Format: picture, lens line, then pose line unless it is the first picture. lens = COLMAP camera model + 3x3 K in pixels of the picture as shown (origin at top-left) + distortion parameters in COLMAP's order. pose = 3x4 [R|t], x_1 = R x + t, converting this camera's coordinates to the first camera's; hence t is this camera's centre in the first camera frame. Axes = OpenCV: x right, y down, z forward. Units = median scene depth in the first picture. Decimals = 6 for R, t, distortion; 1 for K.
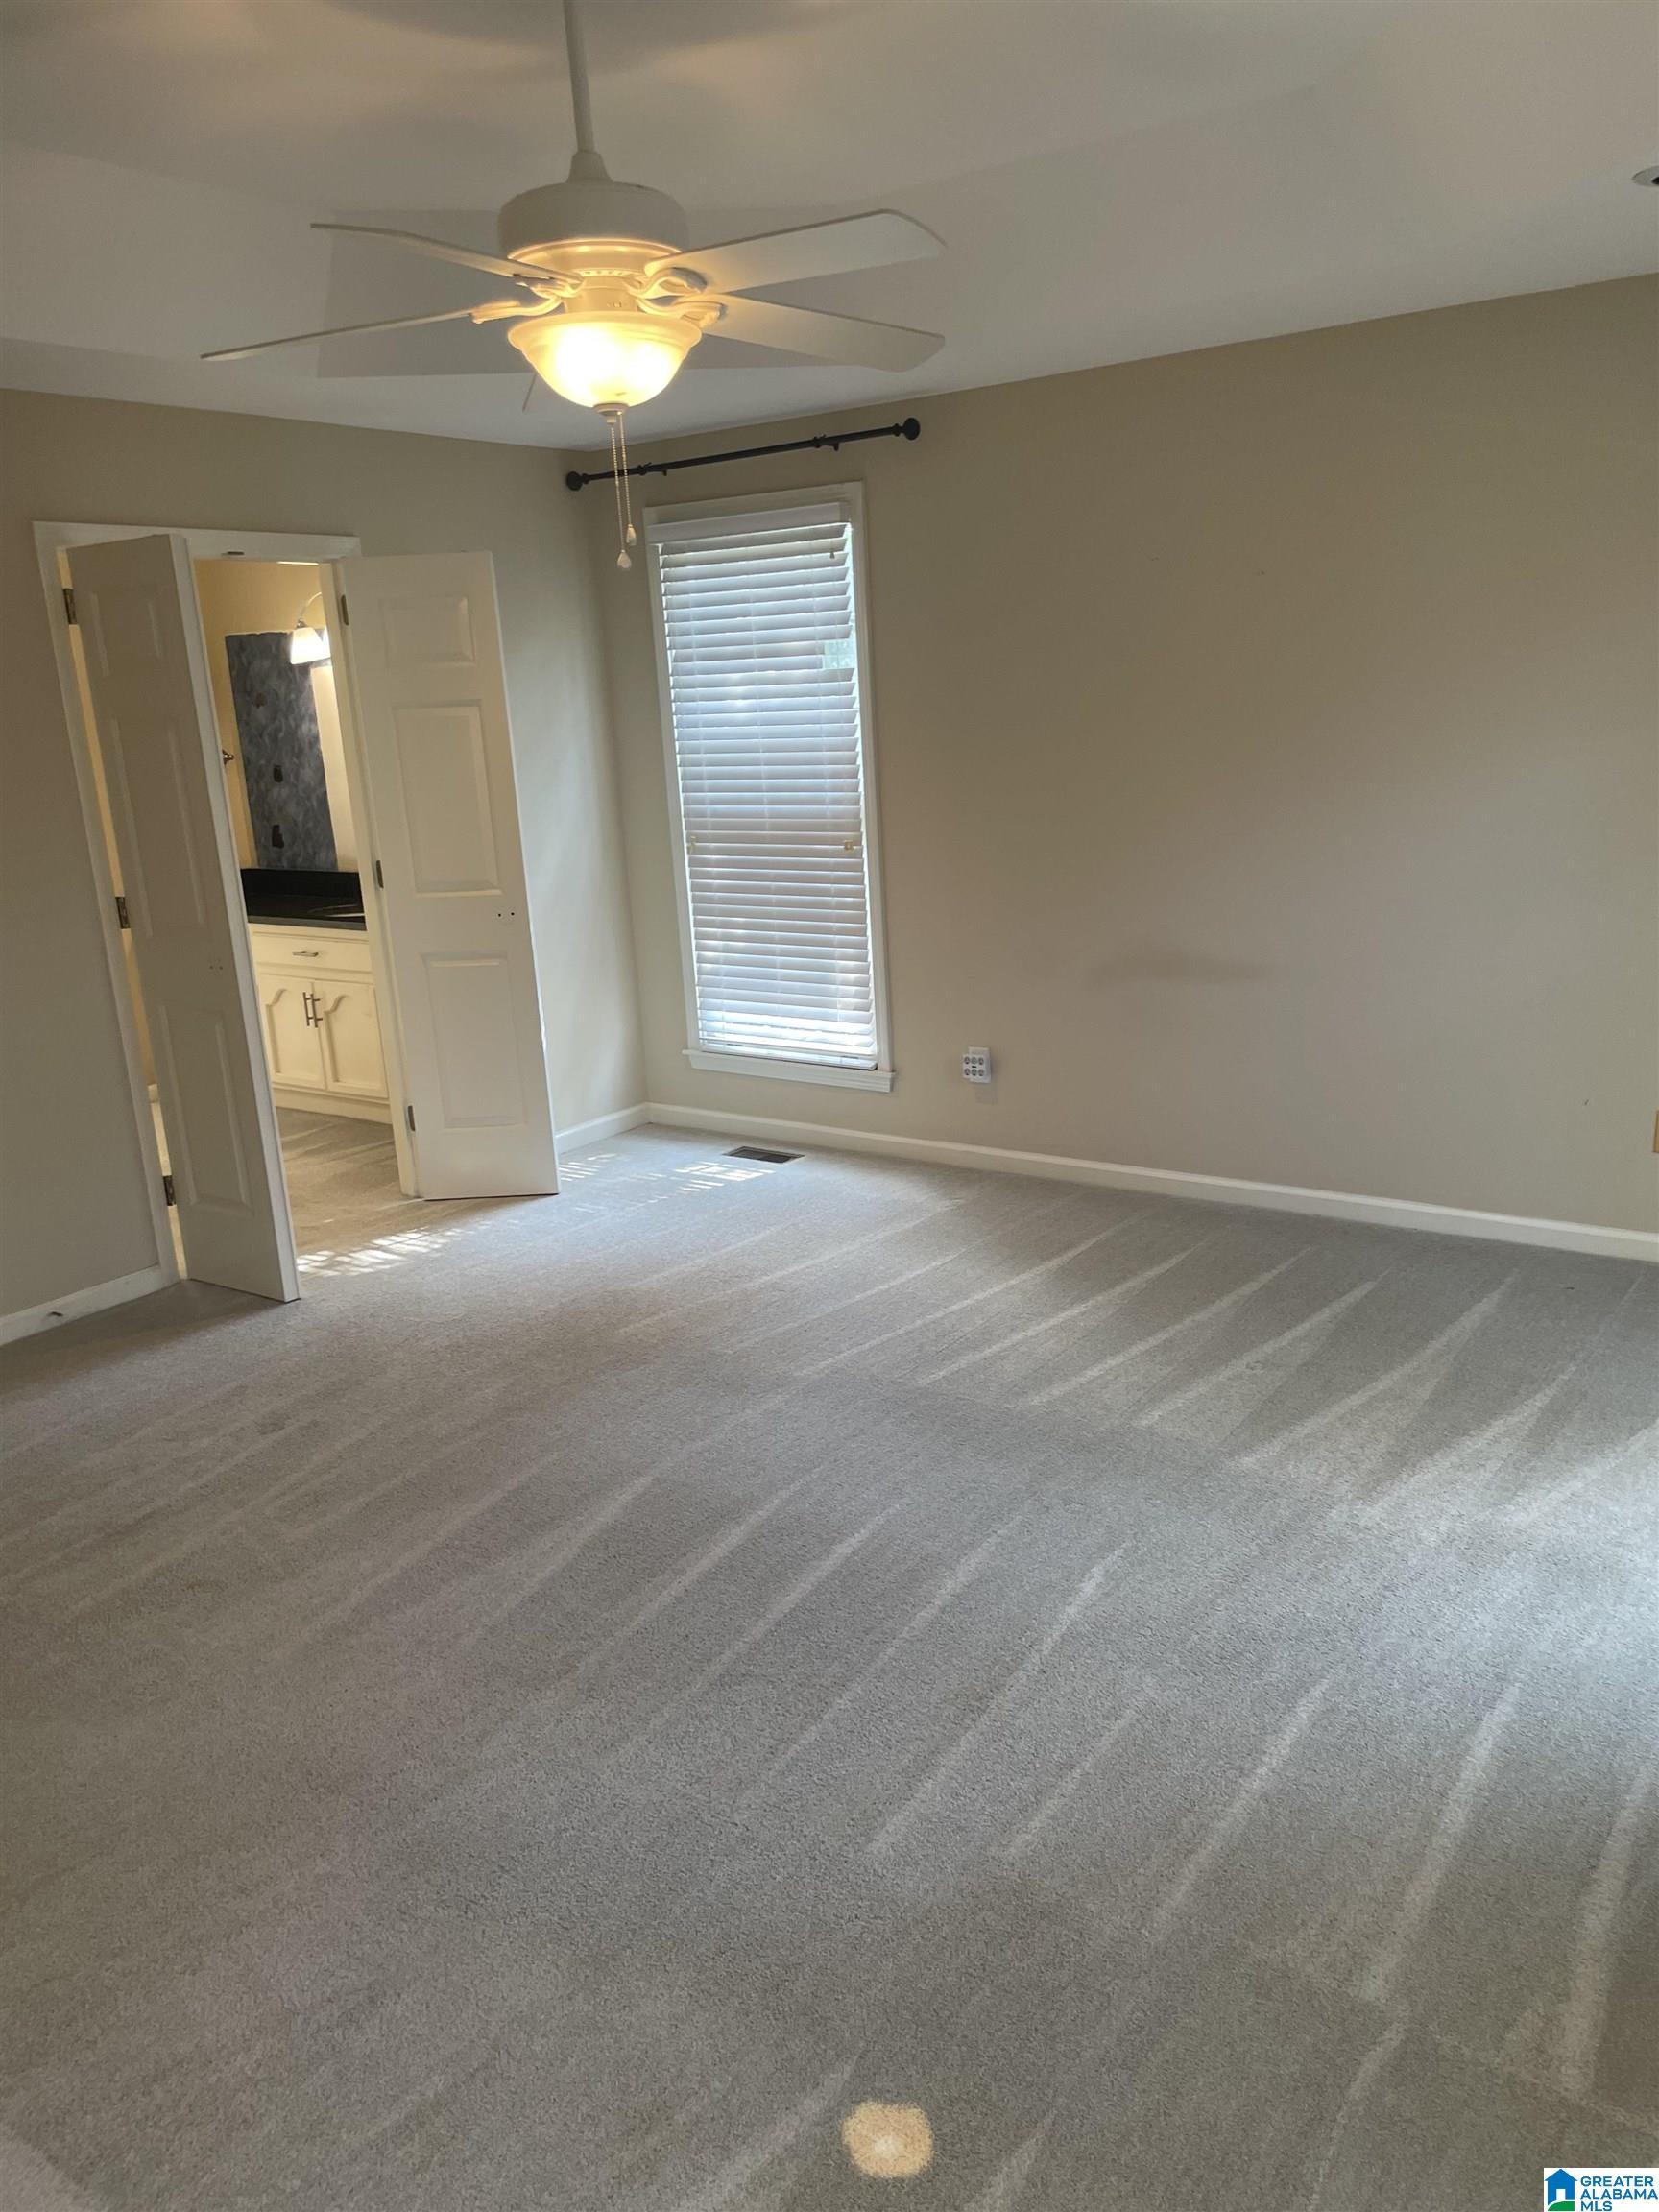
lens RADIAL K [[1672.9, 0, 829.4], [0, 1672.9, 1125.8], [0, 0, 1]] dist [0.105866, -0.170136]
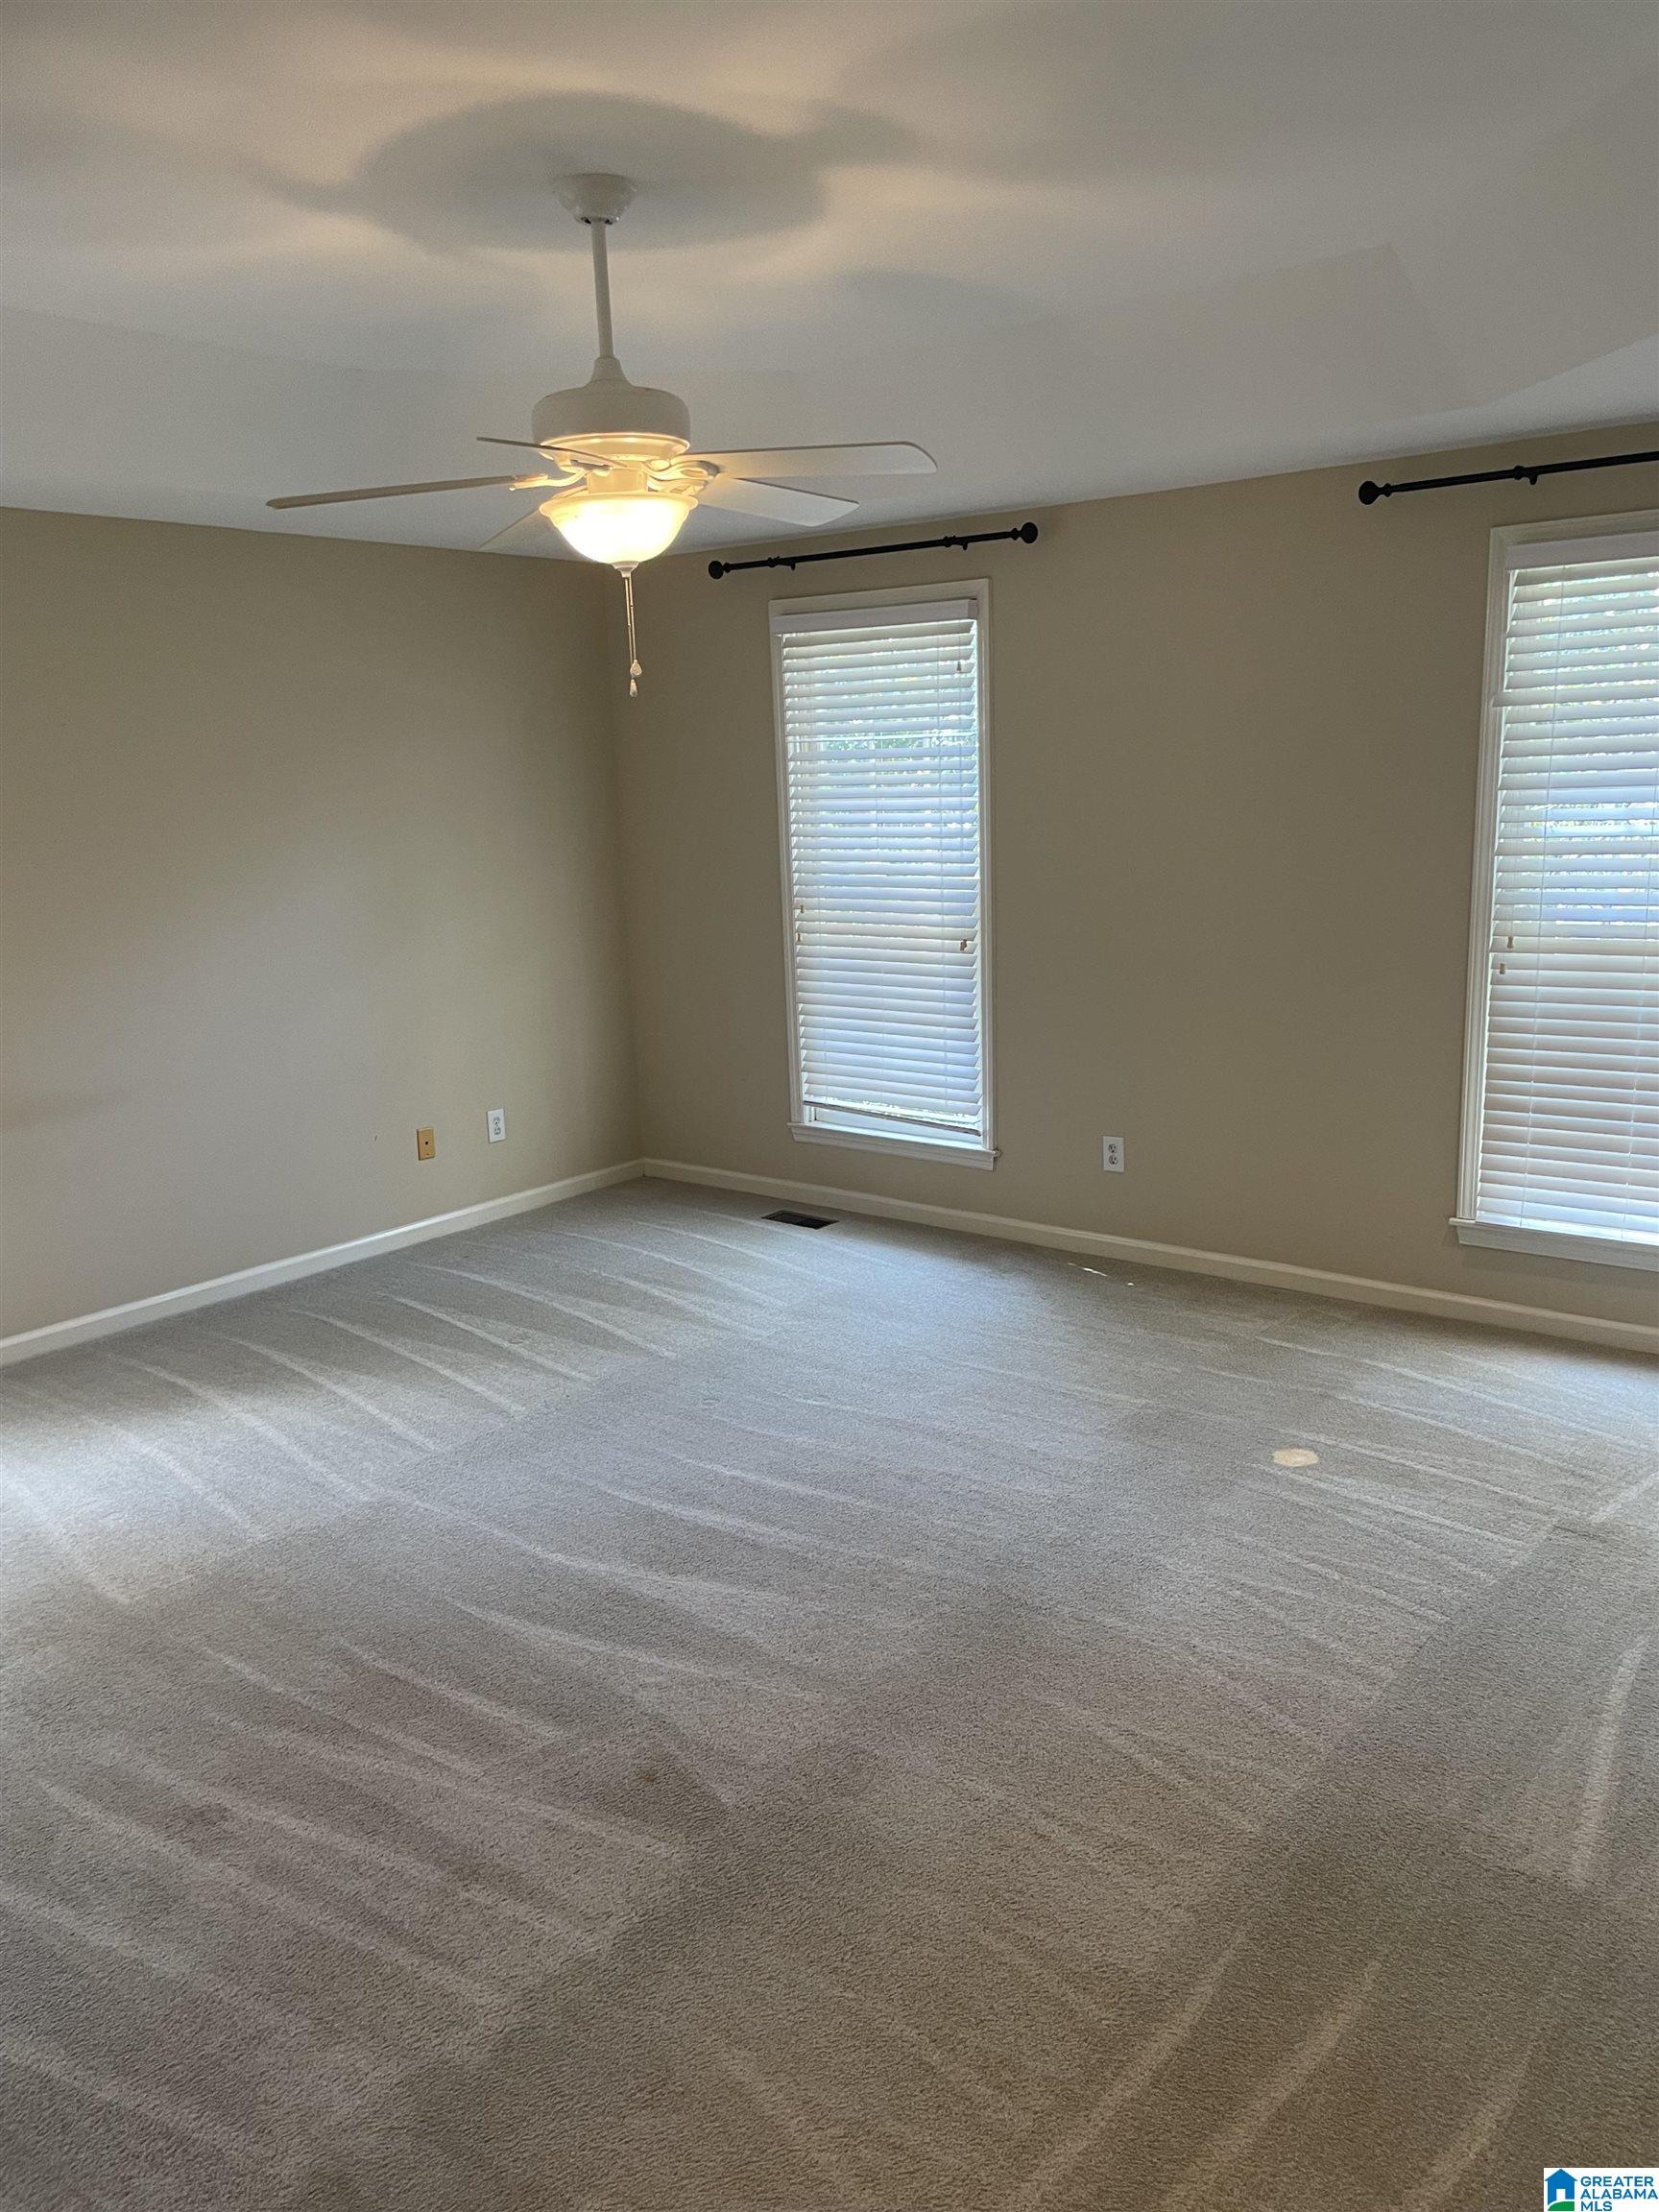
lens RADIAL K [[1672.9, 0, 829.4], [0, 1672.9, 1125.8], [0, 0, 1]] dist [0.105866, -0.170136]
pose [[0.042549, -0.150187, 0.987742, -1.087327], [0.282499, 0.950101, 0.132294, -0.128073], [-0.958323, 0.273407, 0.082854, 0.690202]]
